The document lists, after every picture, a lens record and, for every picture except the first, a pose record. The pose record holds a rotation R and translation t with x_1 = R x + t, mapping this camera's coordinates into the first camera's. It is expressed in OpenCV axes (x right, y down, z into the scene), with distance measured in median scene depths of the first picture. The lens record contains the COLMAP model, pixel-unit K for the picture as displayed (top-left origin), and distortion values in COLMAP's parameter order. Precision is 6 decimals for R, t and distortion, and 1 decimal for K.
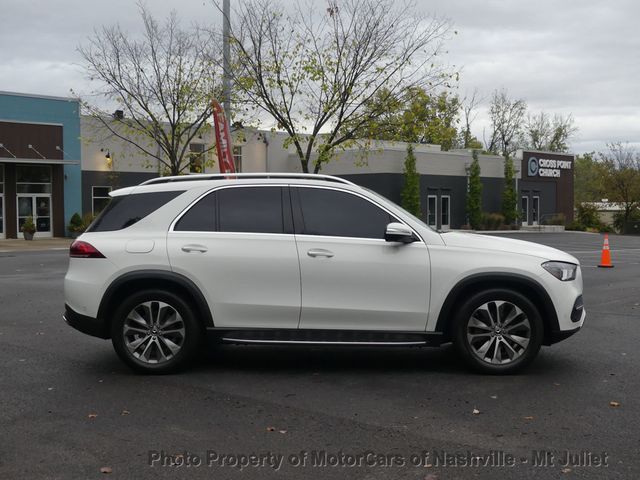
lens RADIAL K [[720.2, 0, 366.3], [0, 720.2, 239.9], [0, 0, 1]] dist [-0.000337, 0.003586]
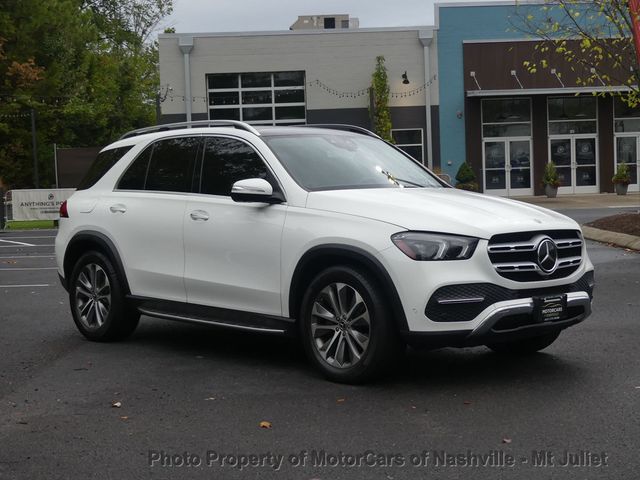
lens RADIAL K [[1085.9, 0, 320.0], [0, 1085.9, 240.0], [0, 0, 1]] dist [0.000851, -0.011664]
pose [[0.706324, 0.027234, -0.707364, 0.936554], [0.001202, 0.999212, 0.039671, -0.003760], [0.707887, -0.028871, 0.705735, 0.194244]]
